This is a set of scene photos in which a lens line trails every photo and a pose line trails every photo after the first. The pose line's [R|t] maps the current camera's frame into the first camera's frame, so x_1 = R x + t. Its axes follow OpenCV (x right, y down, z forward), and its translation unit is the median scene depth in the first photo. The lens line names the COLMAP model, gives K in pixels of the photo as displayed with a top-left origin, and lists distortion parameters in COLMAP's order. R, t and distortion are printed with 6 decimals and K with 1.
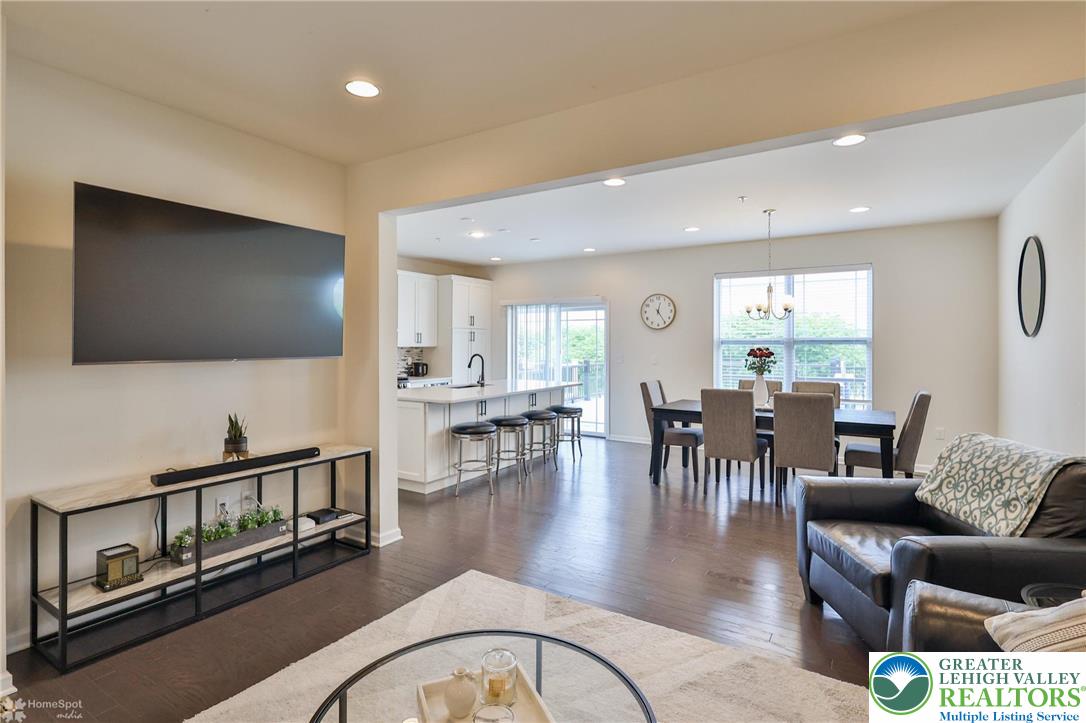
lens RADIAL K [[533.6, 0, 533.0], [0, 533.6, 345.9], [0, 0, 1]] dist [-0.002568, -0.000344]
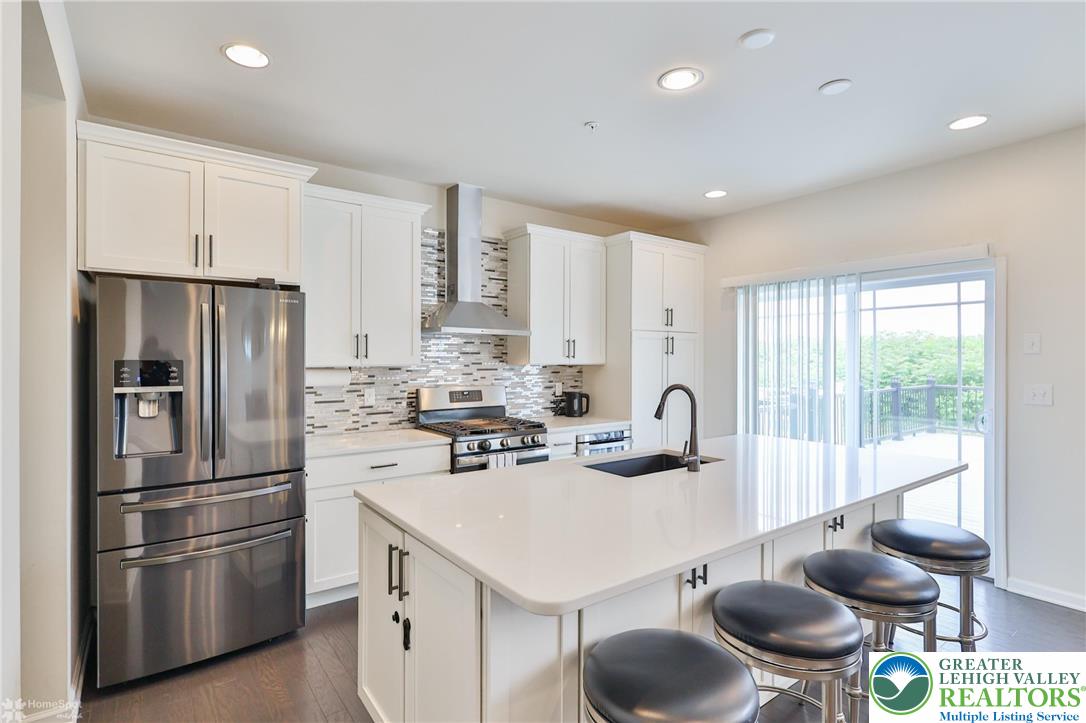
lens RADIAL K [[533.6, 0, 536.3], [0, 533.6, 359.2], [0, 0, 1]] dist [-0.002568, -0.000344]
pose [[0.934155, -0.000740, -0.356868, -0.058609], [-0.001539, 0.999980, -0.006101, -0.000767], [0.356865, 0.006248, 0.934135, 0.559715]]
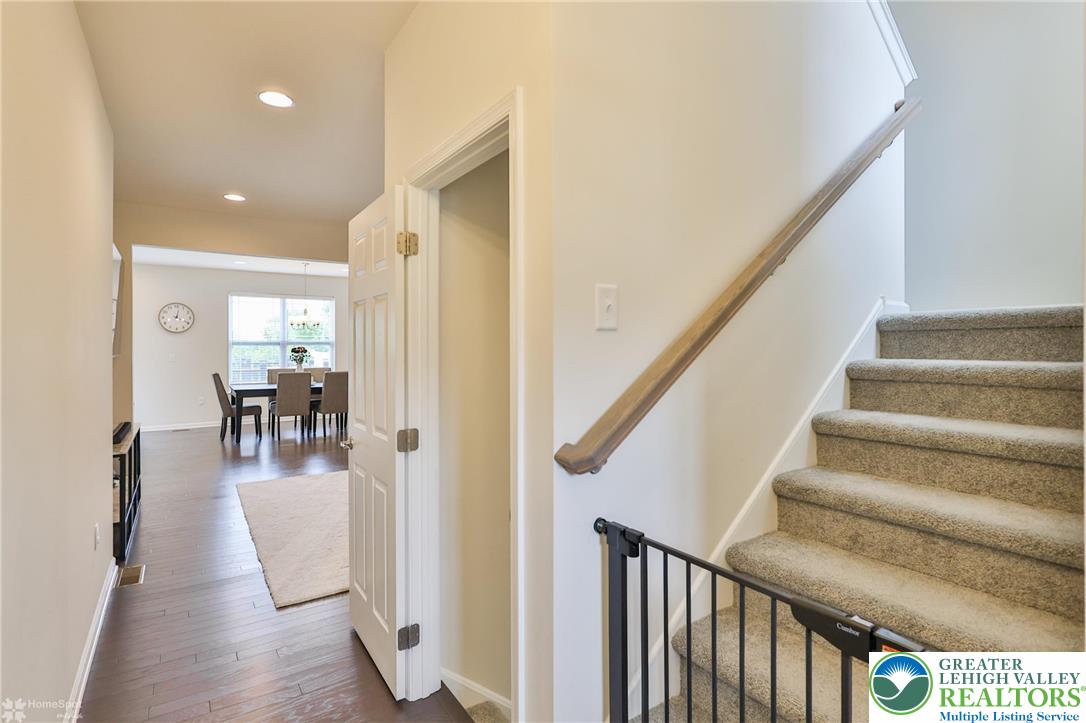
lens RADIAL K [[533.6, 0, 539.8], [0, 533.6, 343.3], [0, 0, 1]] dist [-0.002568, -0.000344]
pose [[0.375056, 0.002385, 0.926999, -0.612096], [0.003084, 0.999988, -0.003820, -0.000103], [-0.926997, 0.004292, 0.375044, -0.215334]]
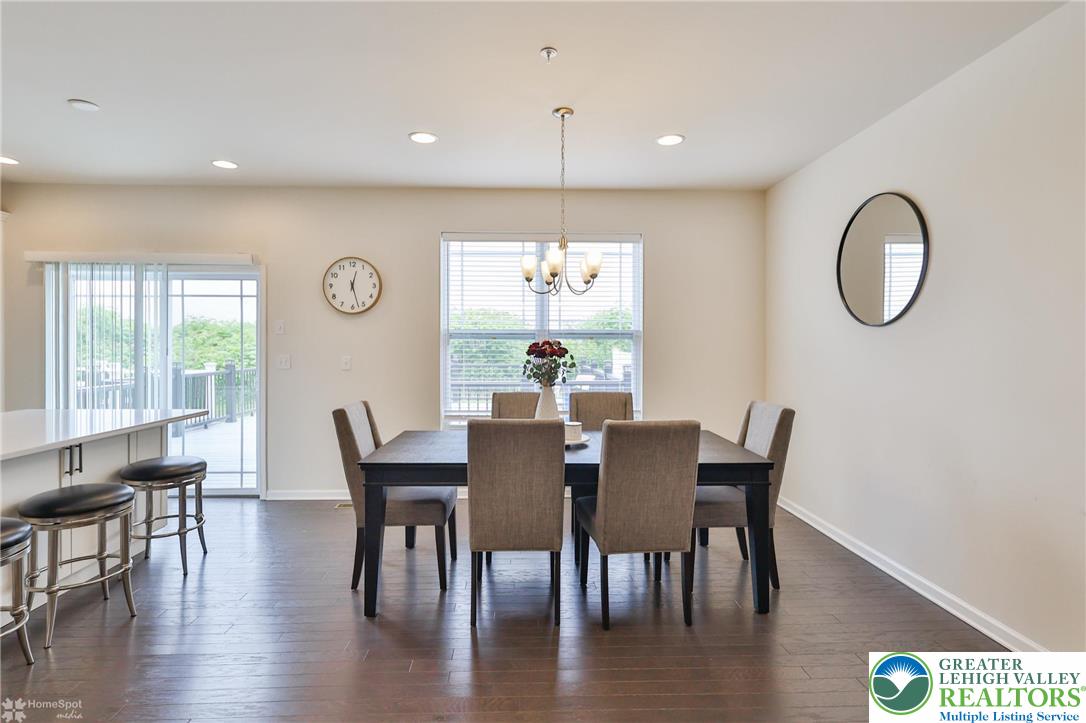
lens RADIAL K [[533.6, 0, 540.4], [0, 533.6, 347.8], [0, 0, 1]] dist [-0.002568, -0.000344]
pose [[0.815752, -0.002589, 0.578396, 0.058128], [0.001479, 0.999996, 0.002390, 0.007368], [-0.578400, -0.001094, 0.815753, 0.398151]]
